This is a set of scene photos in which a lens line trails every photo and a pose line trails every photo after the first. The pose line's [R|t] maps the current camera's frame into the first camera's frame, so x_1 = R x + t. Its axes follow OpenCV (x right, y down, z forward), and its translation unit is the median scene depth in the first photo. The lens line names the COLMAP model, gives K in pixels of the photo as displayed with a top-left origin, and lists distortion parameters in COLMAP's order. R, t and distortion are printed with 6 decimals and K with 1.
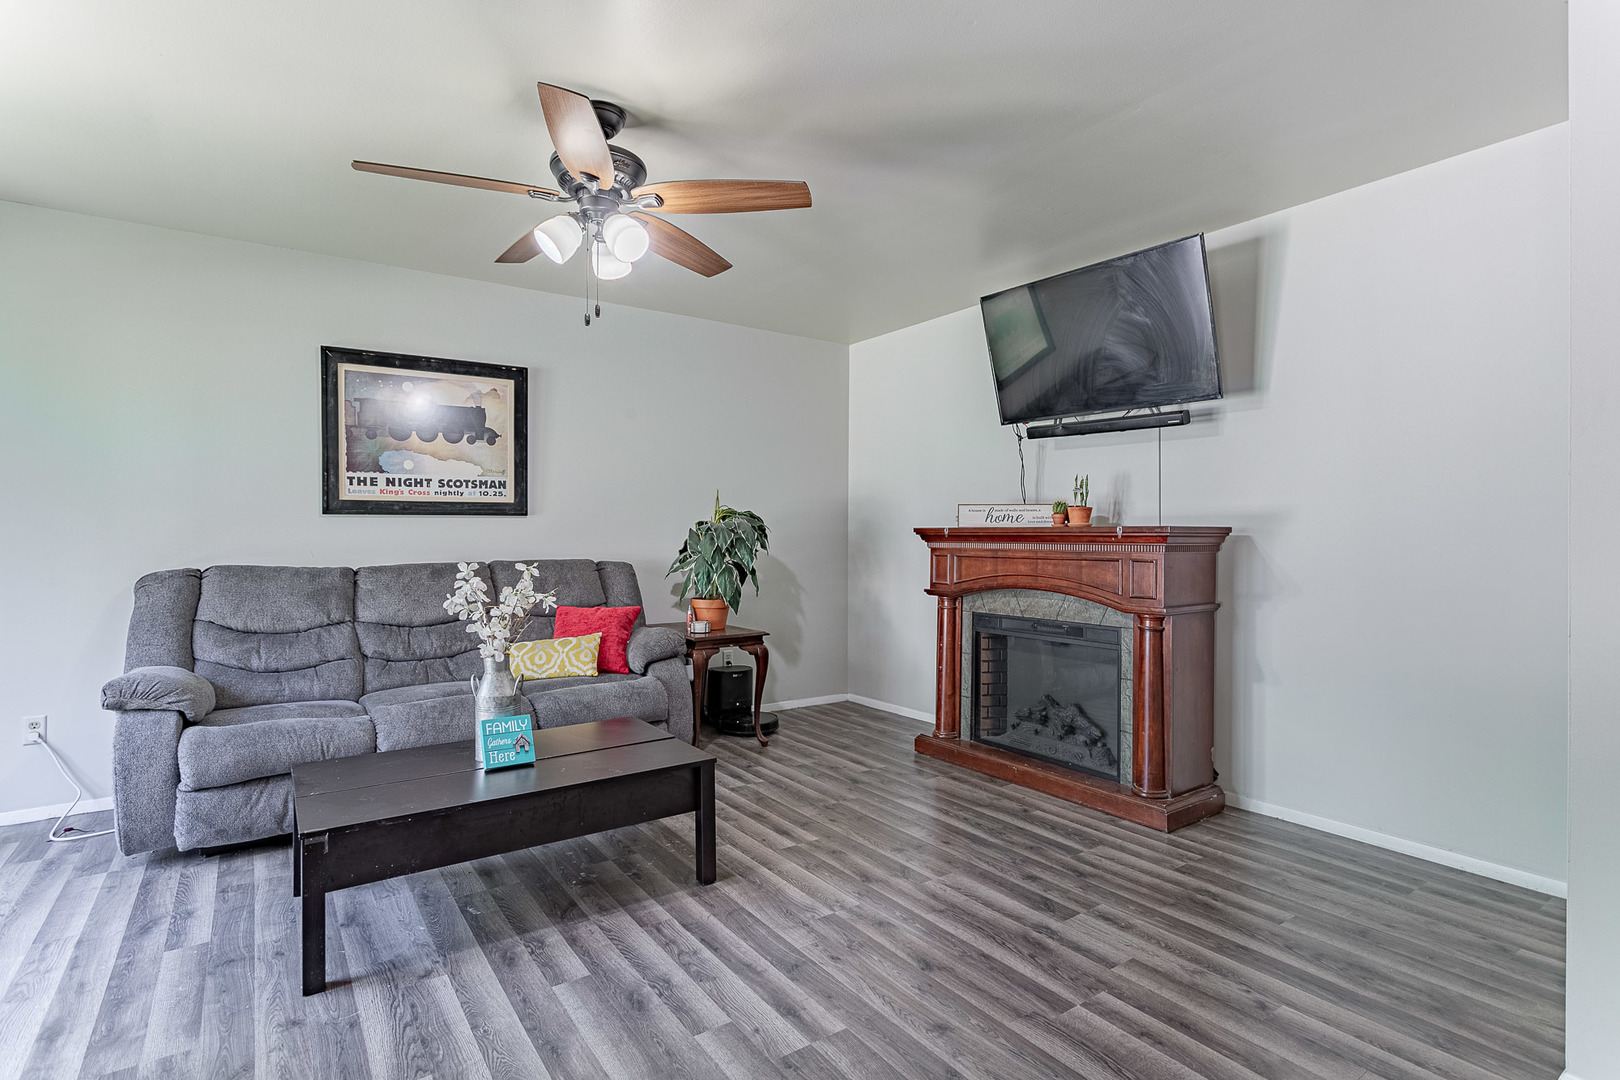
lens RADIAL K [[797.0, 0, 807.6], [0, 797.0, 530.8], [0, 0, 1]] dist [-0.019701, 0.000454]
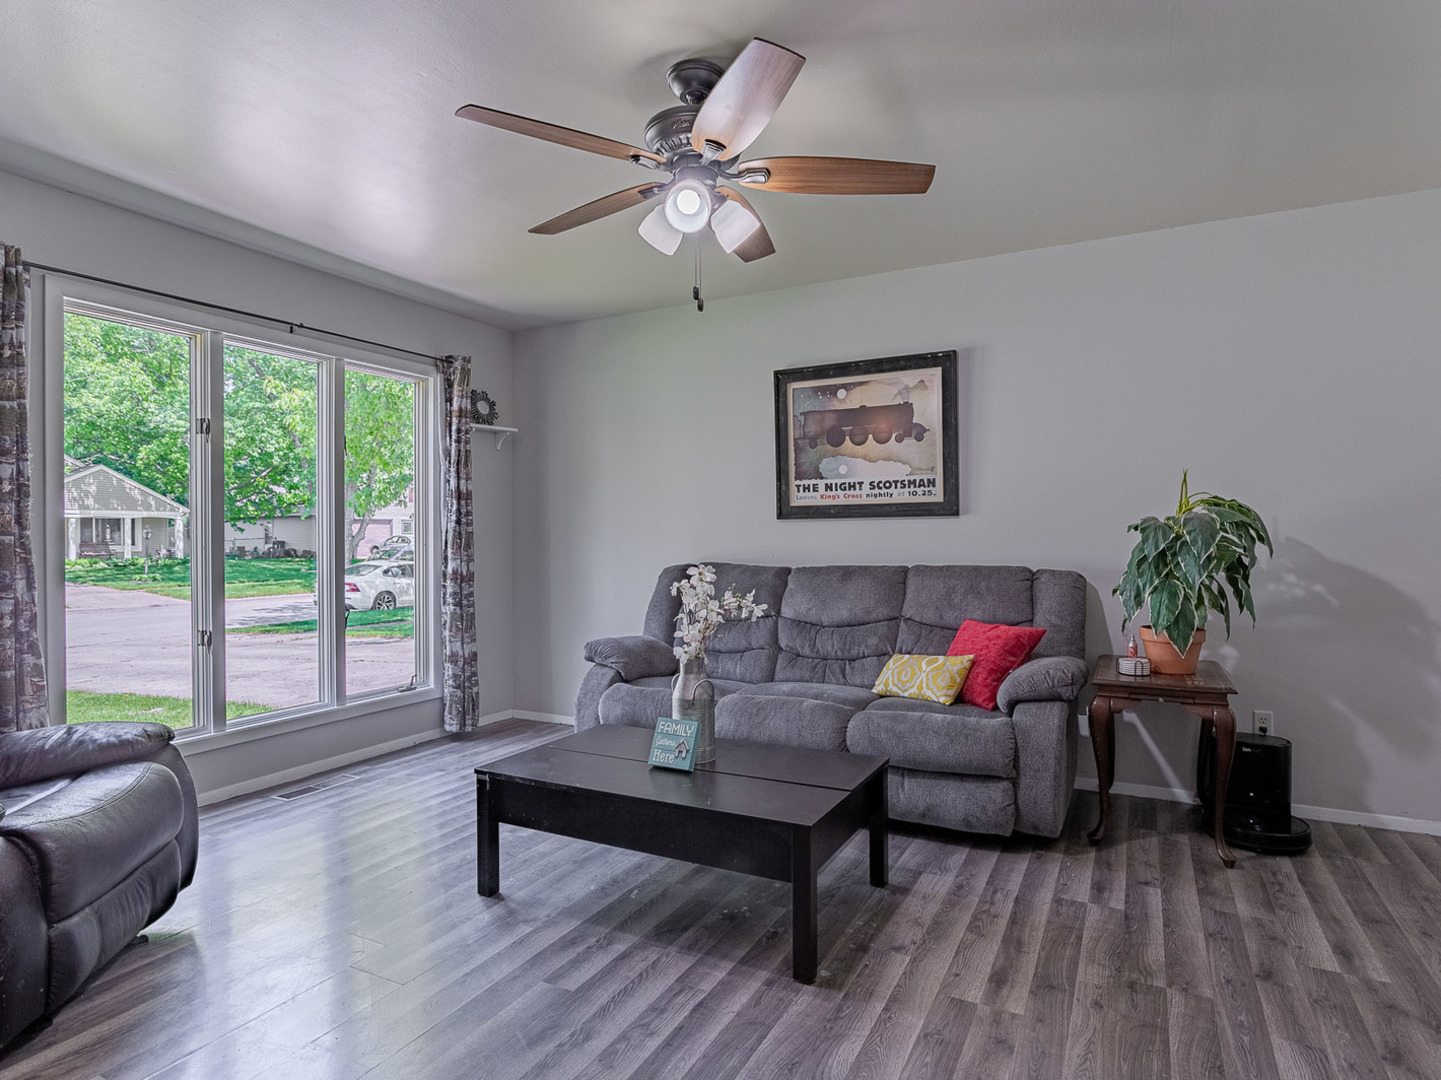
lens RADIAL K [[810.6, 0, 717.5], [0, 810.6, 541.1], [0, 0, 1]] dist [-0.017269, 0.006554]
pose [[0.459443, 0.003172, -0.888201, 0.368543], [0.008112, 0.999937, 0.007768, 0.000289], [0.888170, -0.010774, 0.459389, 0.379748]]
